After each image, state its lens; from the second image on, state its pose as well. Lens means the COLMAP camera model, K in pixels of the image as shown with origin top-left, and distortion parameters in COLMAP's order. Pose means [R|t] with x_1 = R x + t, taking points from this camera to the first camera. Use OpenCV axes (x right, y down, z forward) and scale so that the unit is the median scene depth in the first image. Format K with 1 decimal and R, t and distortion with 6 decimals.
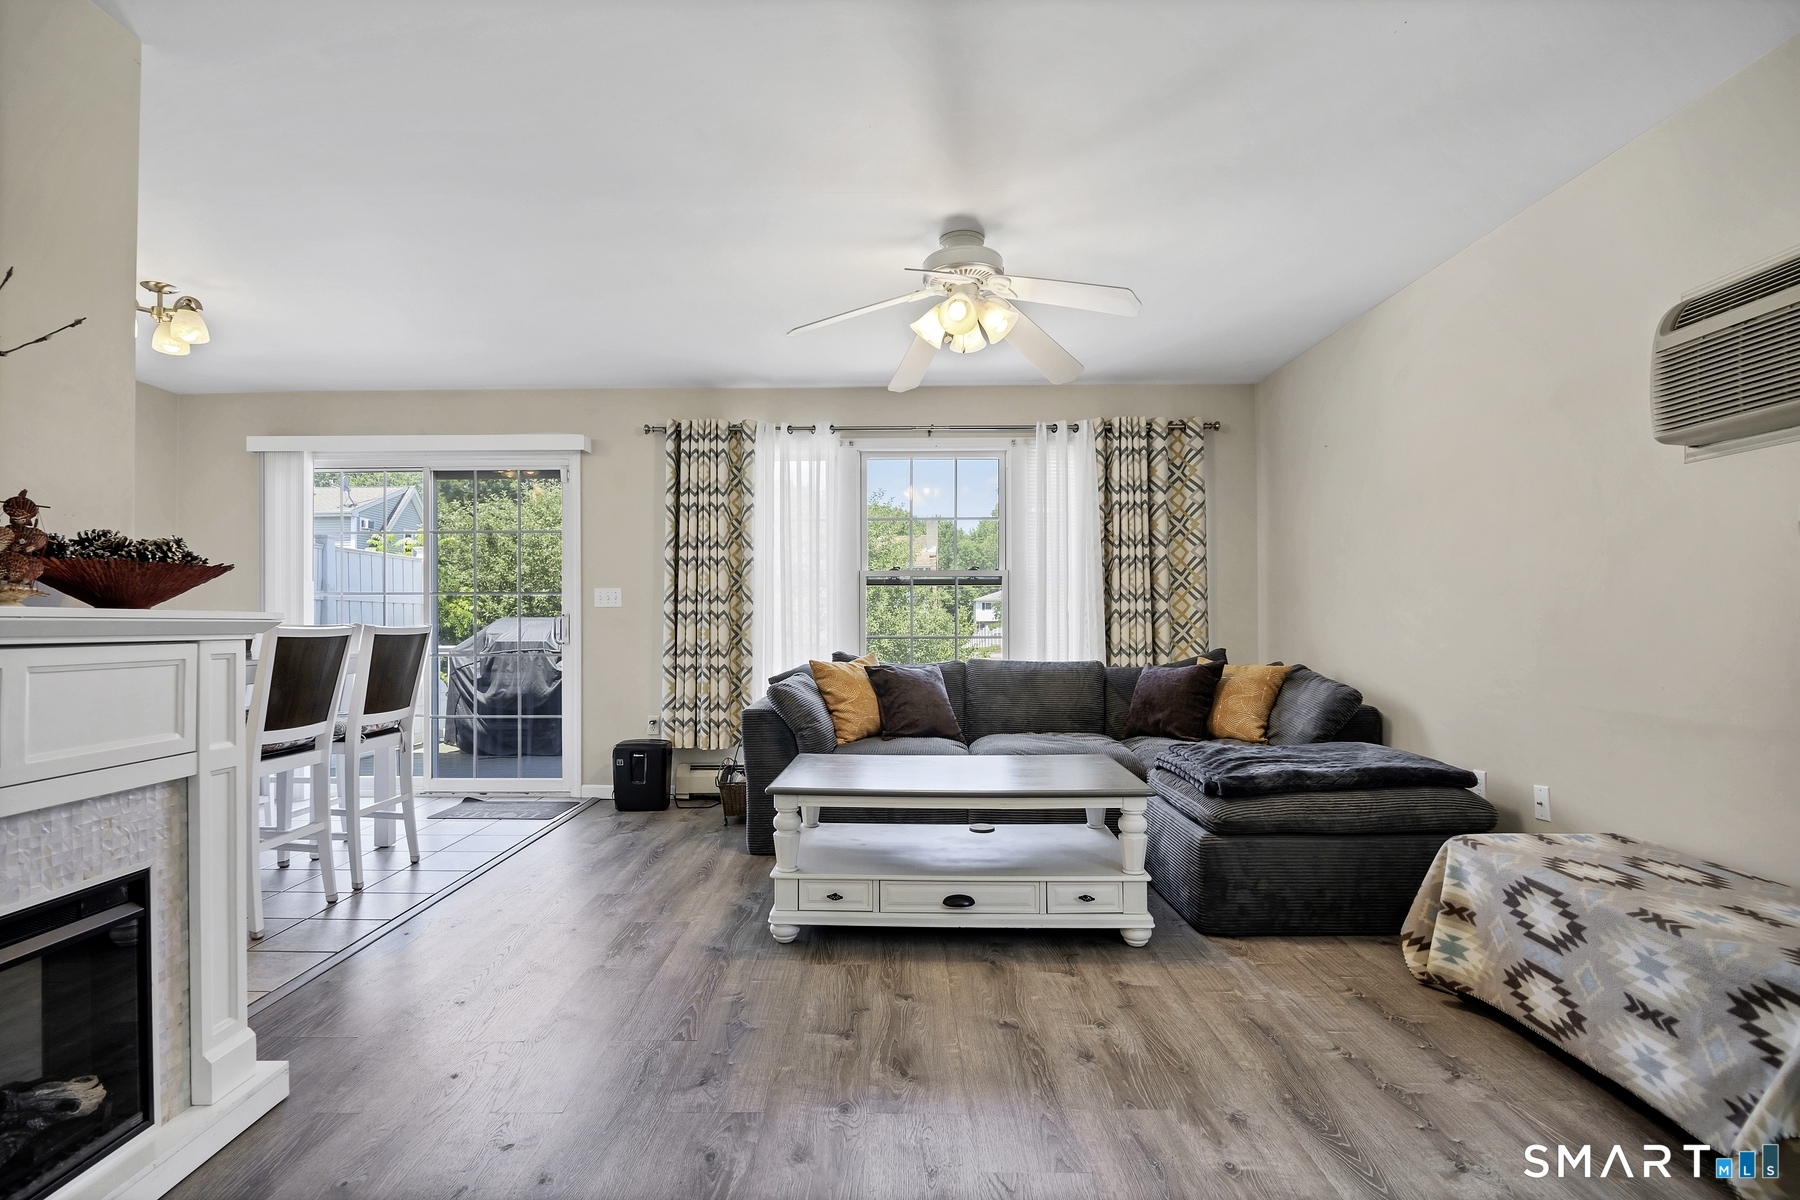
lens RADIAL K [[906.8, 0, 900.2], [0, 906.8, 605.0], [0, 0, 1]] dist [-0.001983, -0.008094]
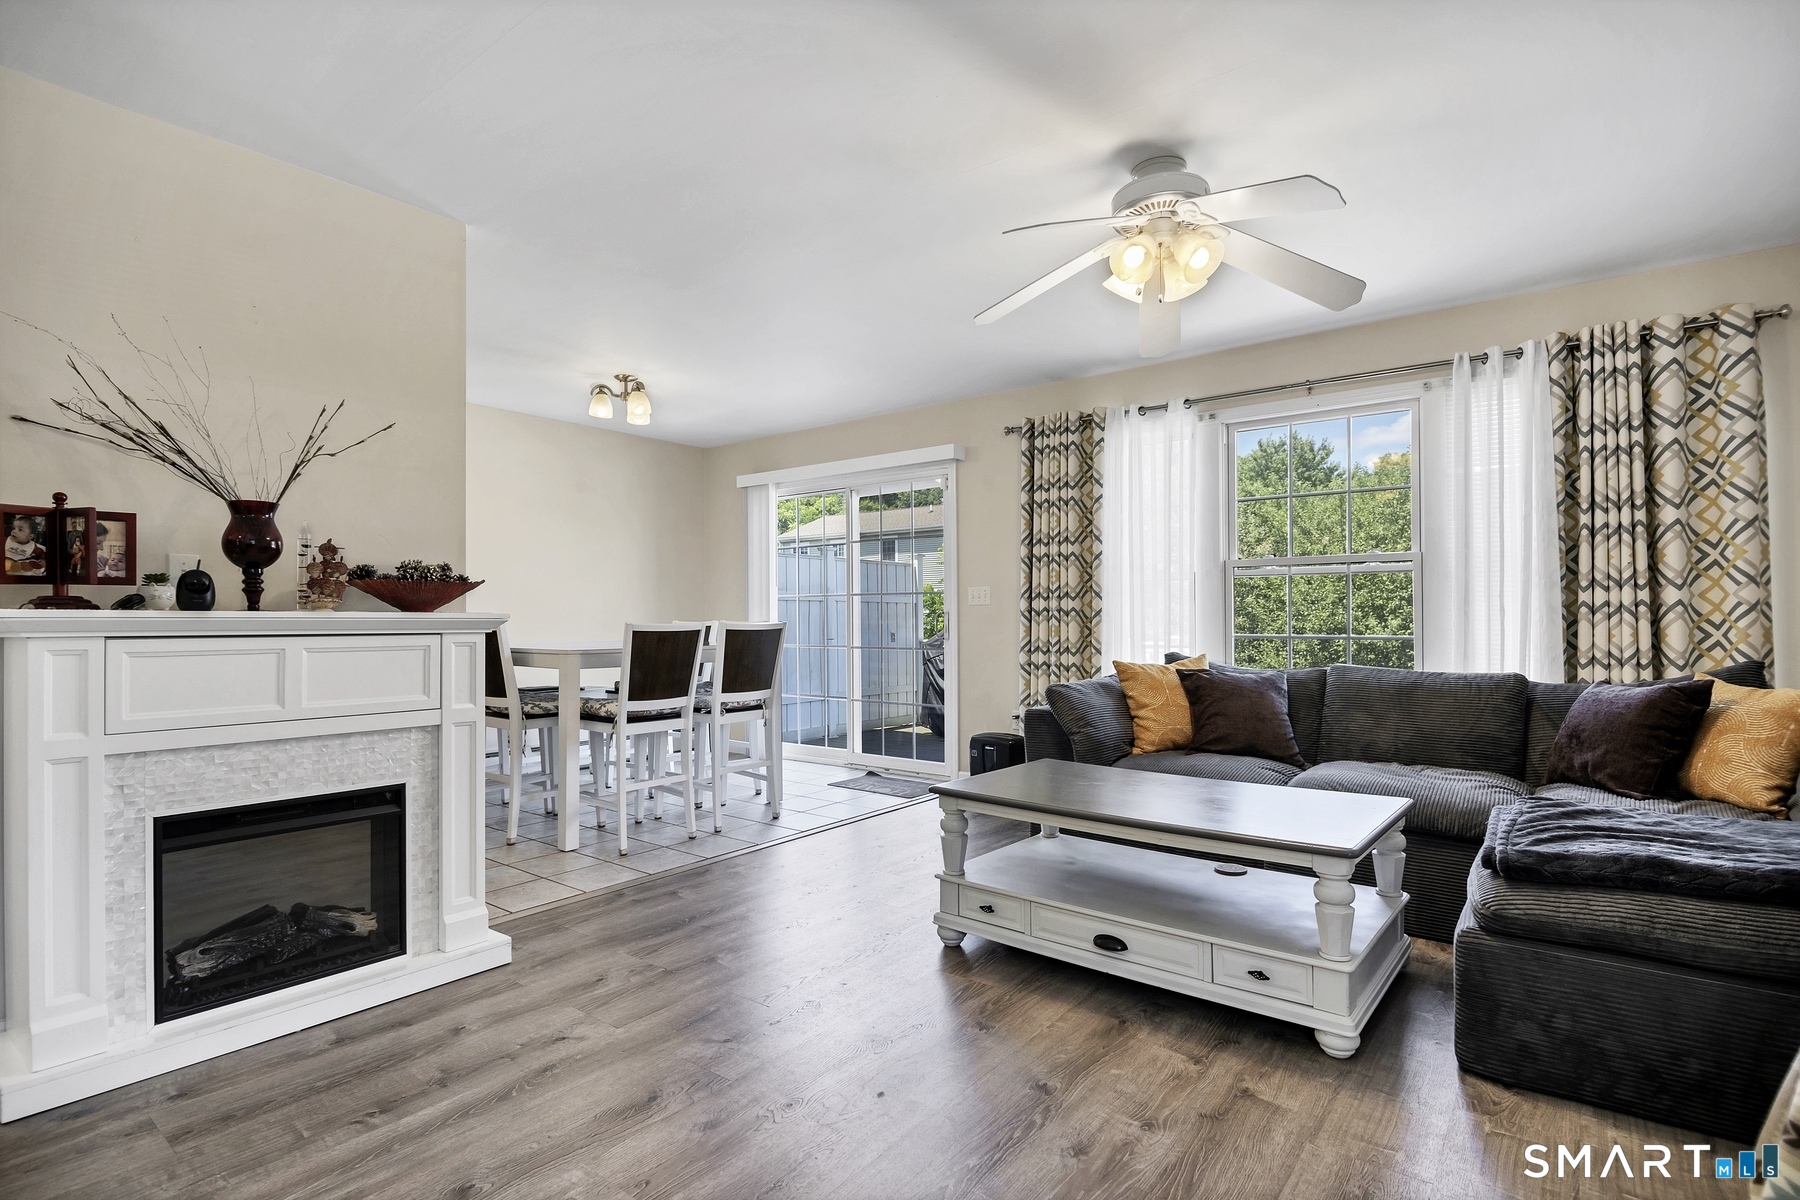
lens RADIAL K [[906.8, 0, 862.1], [0, 906.8, 606.3], [0, 0, 1]] dist [-0.001983, -0.008094]
pose [[0.777413, -0.008765, -0.628930, 0.264528], [0.012272, 0.999924, 0.001233, 0.001082], [0.628871, -0.008677, 0.777461, 0.112747]]
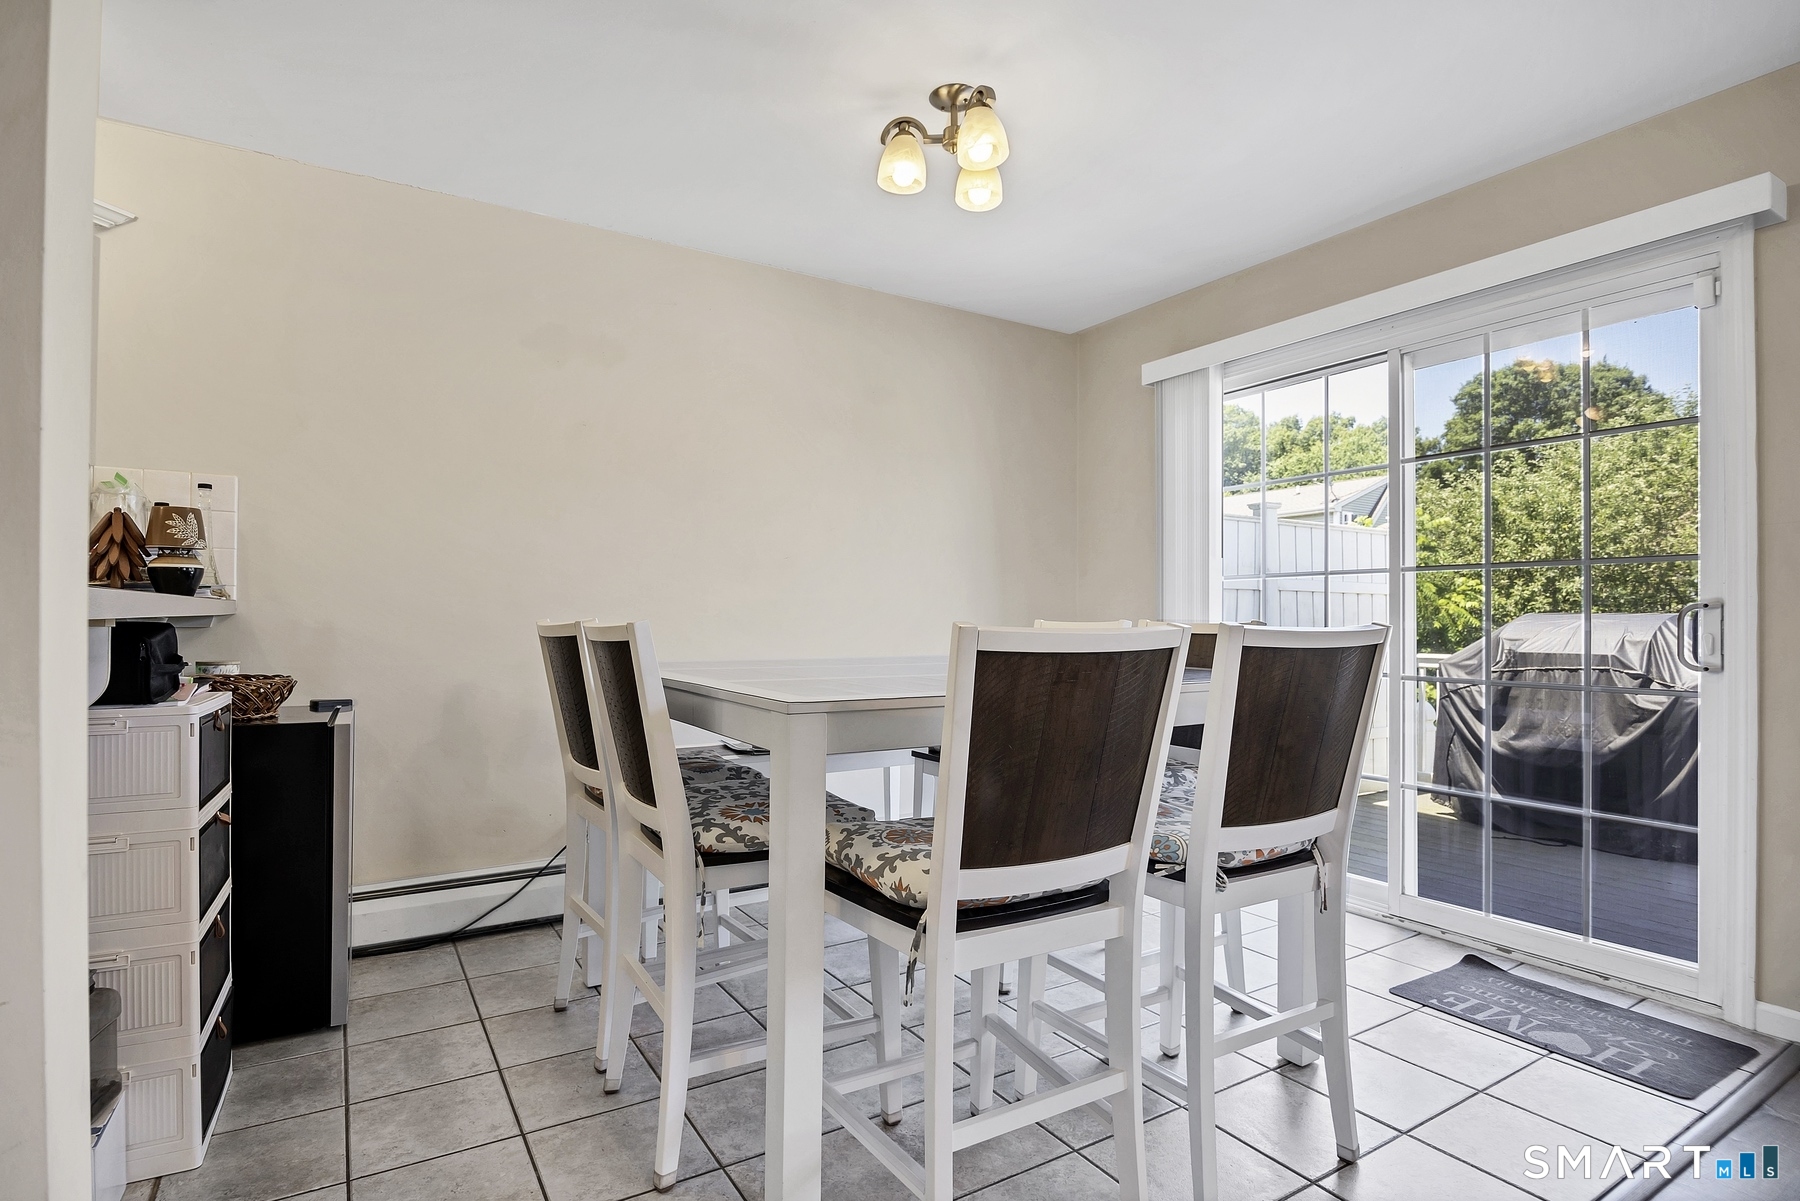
lens RADIAL K [[906.8, 0, 852.8], [0, 906.8, 621.8], [0, 0, 1]] dist [-0.001983, -0.008094]
pose [[0.507755, 0.008486, -0.861459, -0.235339], [0.008454, 0.999854, 0.014831, 0.010211], [0.861460, -0.014813, 0.507610, 0.478227]]
